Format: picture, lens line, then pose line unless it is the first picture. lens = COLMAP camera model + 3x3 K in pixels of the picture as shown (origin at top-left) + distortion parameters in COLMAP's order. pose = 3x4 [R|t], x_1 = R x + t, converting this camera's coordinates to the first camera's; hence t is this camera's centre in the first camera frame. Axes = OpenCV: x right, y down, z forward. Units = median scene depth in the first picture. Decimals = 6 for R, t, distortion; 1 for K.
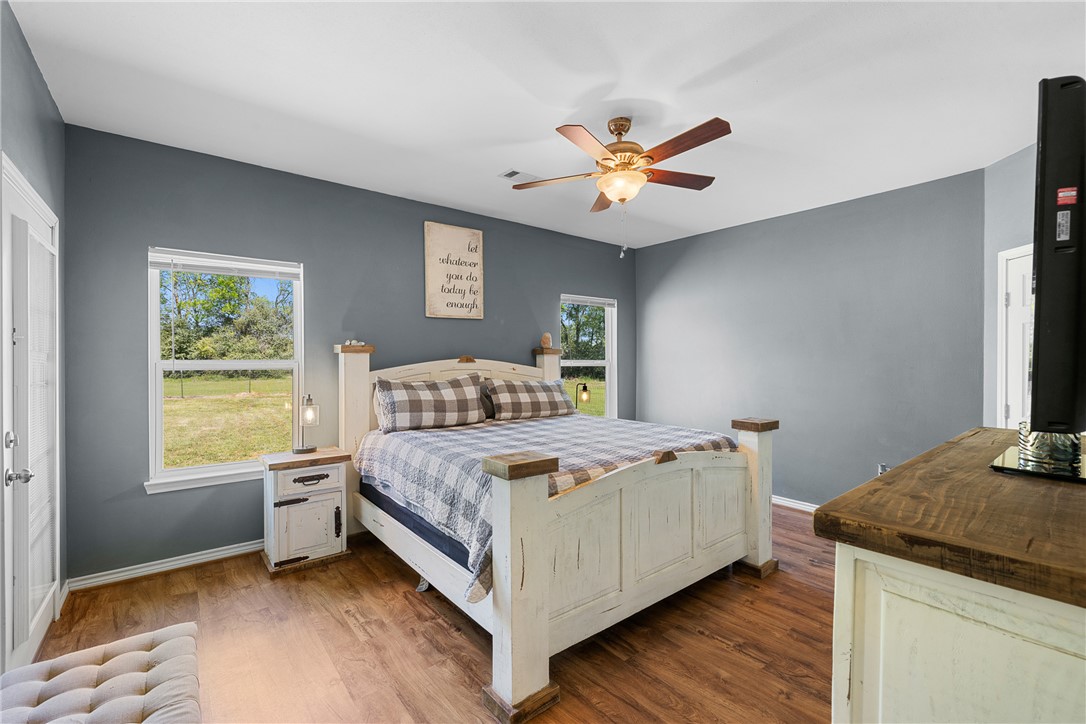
lens RADIAL K [[463.8, 0, 544.1], [0, 463.8, 361.6], [0, 0, 1]] dist [0.000020, 0.000000]
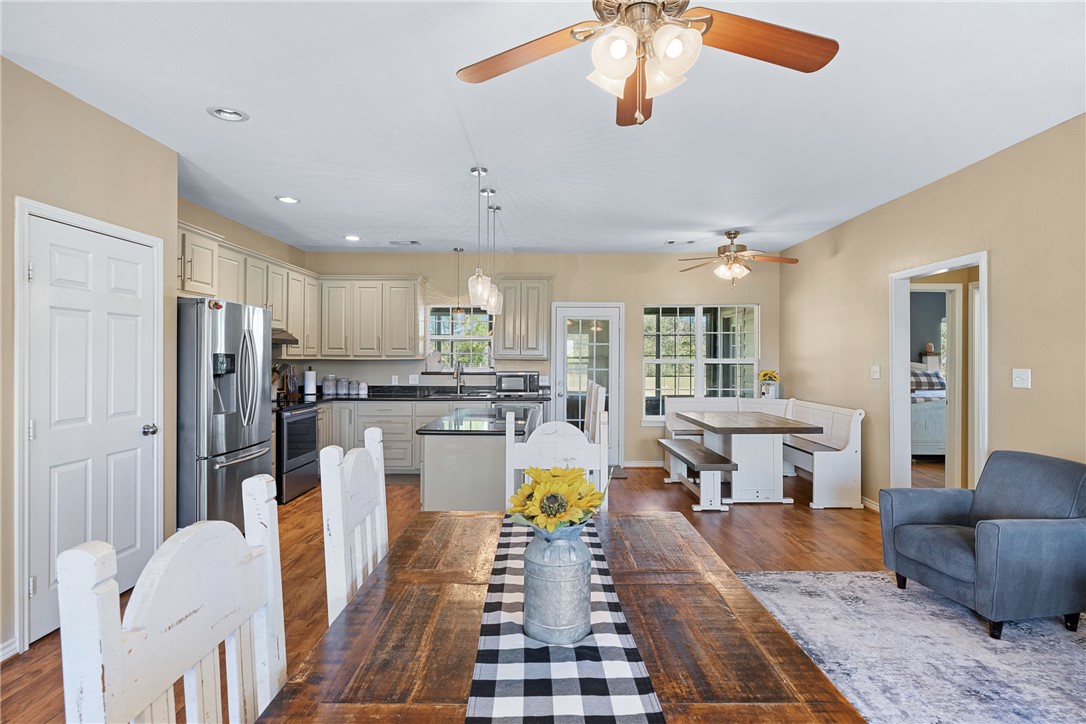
lens RADIAL K [[554.9, 0, 542.0], [0, 554.9, 358.6], [0, 0, 1]] dist [0.000102, 0.000823]
pose [[0.779206, 0.001039, -0.626767, 0.174915], [-0.005228, 0.999975, -0.004842, 0.011565], [0.626746, 0.007050, 0.779192, -1.481966]]
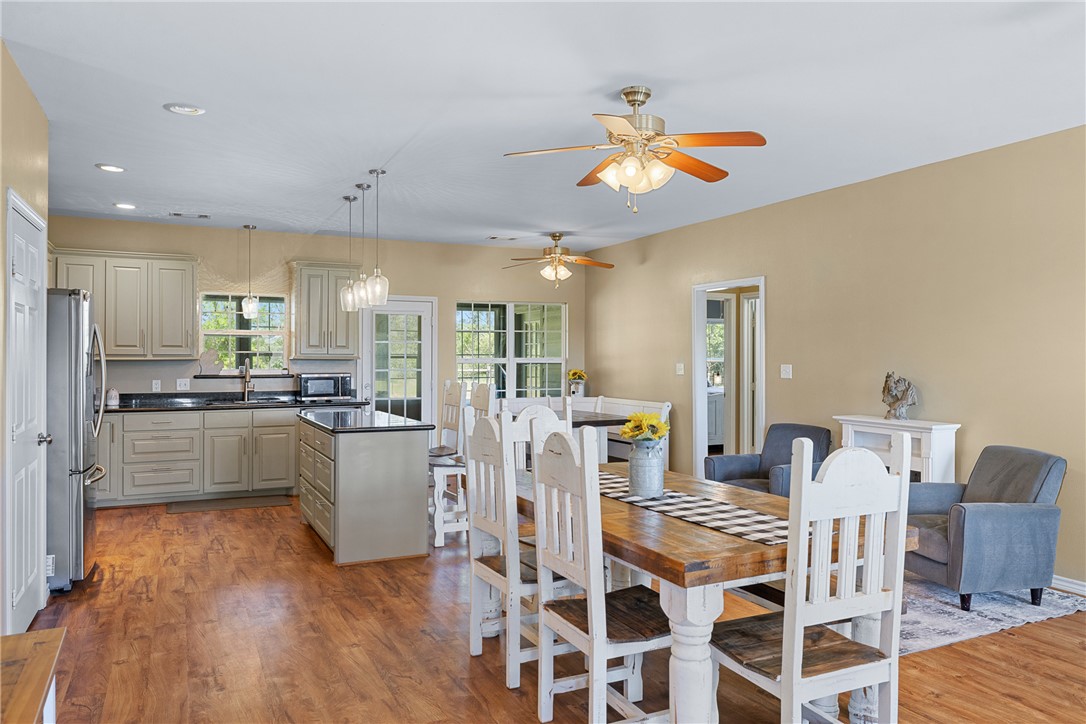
lens RADIAL K [[768.1, 0, 543.6], [0, 768.1, 361.2], [0, 0, 1]] dist [-0.005638, 0.007074]
pose [[0.976798, 0.000029, -0.214165, -0.010921], [-0.000604, 0.999996, -0.002620, 0.020070], [0.214164, 0.002689, 0.976794, -2.413135]]
